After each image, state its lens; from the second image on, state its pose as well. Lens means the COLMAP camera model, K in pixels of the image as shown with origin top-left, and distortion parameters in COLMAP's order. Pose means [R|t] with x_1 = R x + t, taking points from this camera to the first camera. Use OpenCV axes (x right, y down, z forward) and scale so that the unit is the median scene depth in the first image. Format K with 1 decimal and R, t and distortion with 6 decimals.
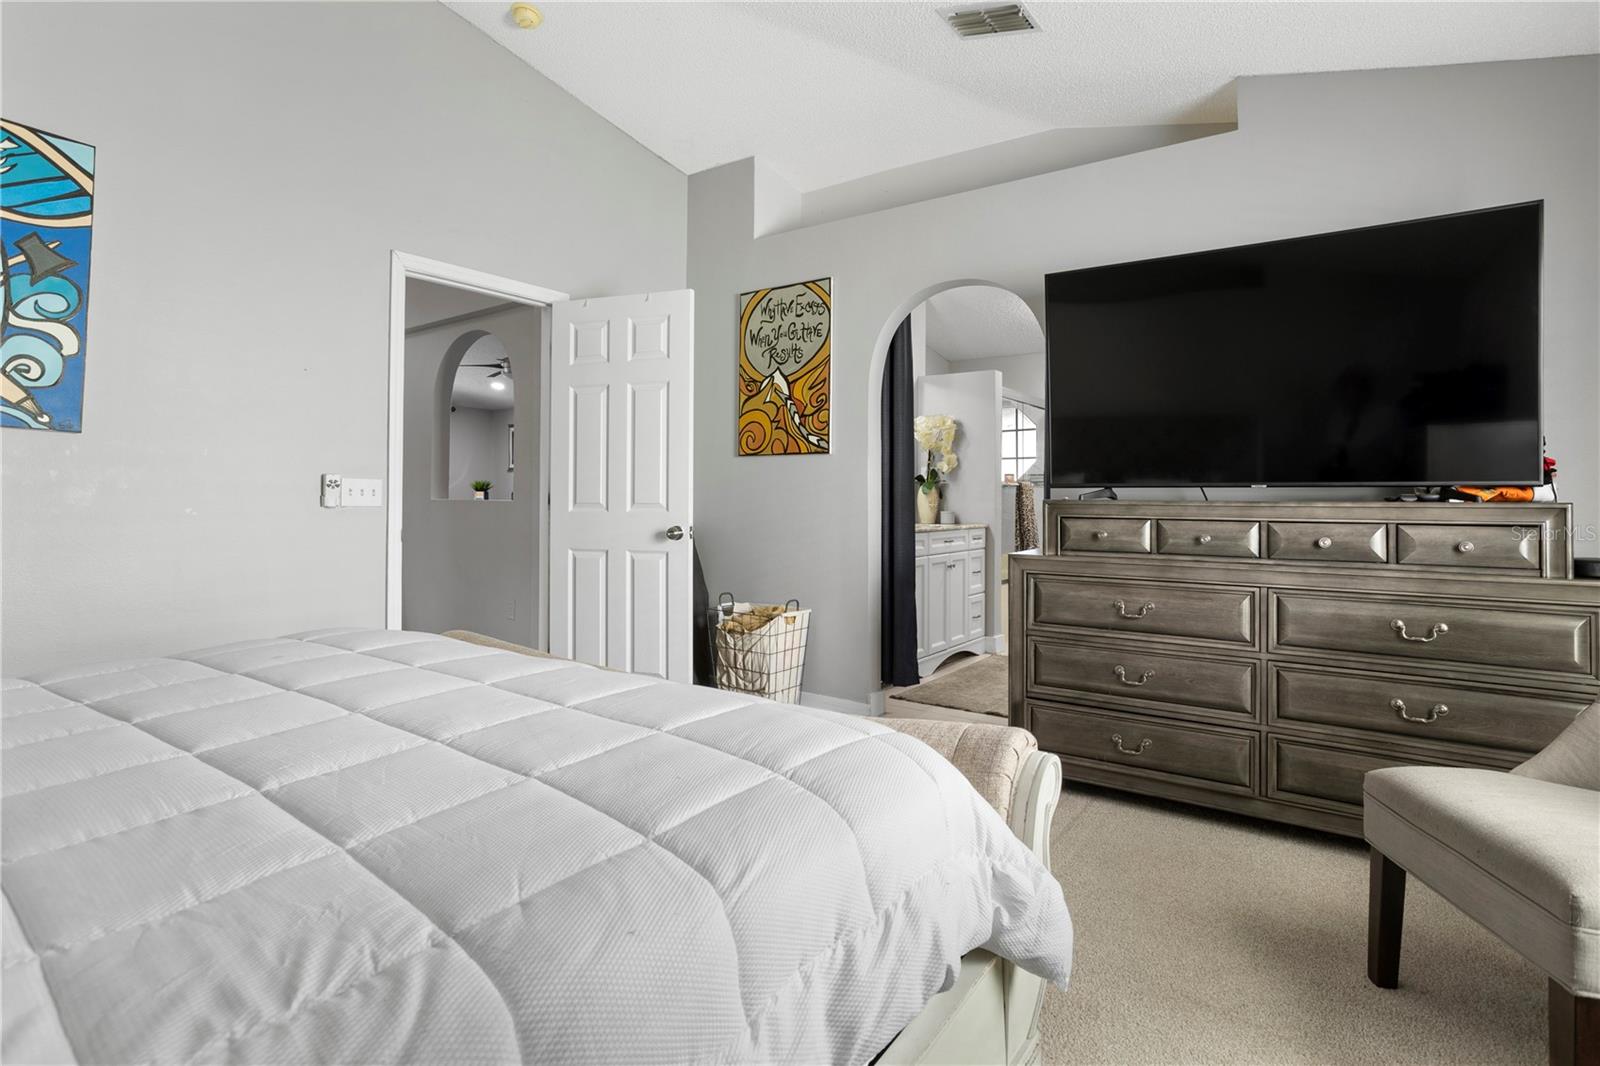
lens RADIAL K [[787.8, 0, 799.5], [0, 787.8, 518.9], [0, 0, 1]] dist [-0.043308, 0.020023]
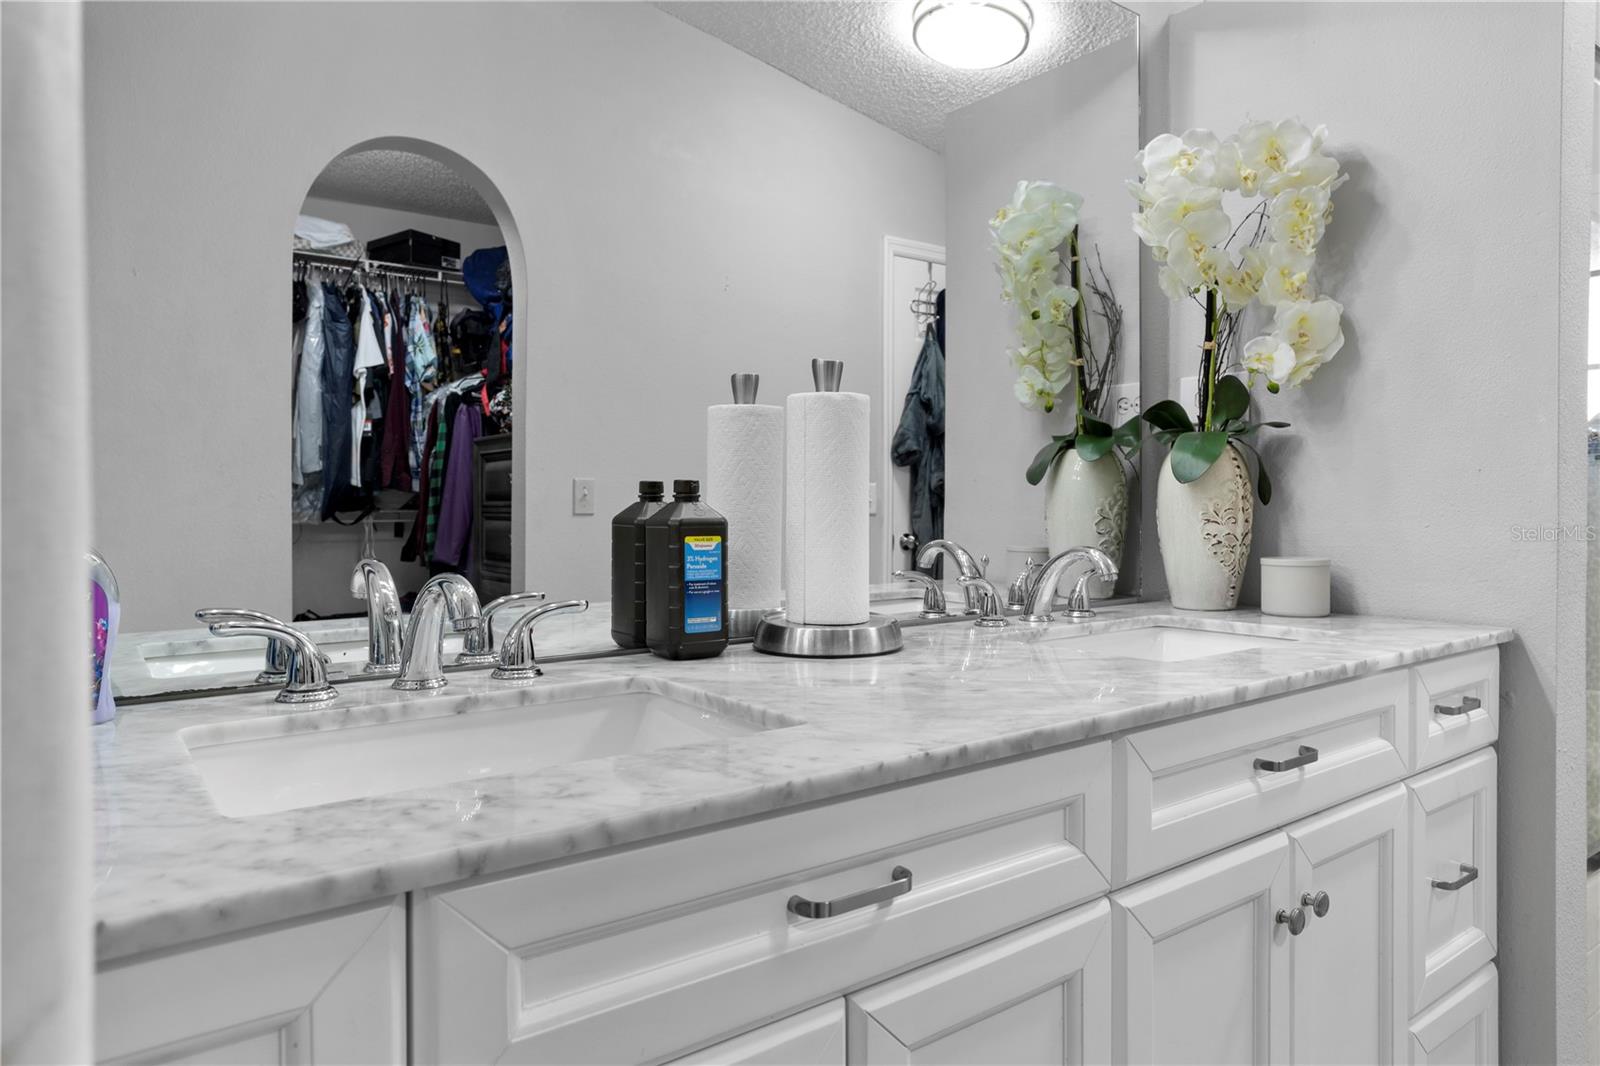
lens RADIAL K [[1020.5, 0, 800.7], [0, 1020.5, 532.2], [0, 0, 1]] dist [-0.002687, -0.000353]
pose [[0.958401, -0.000303, -0.285424, 0.136626], [-0.000191, 0.999999, -0.001703, -0.016588], [0.285424, 0.001687, 0.958400, 0.682937]]
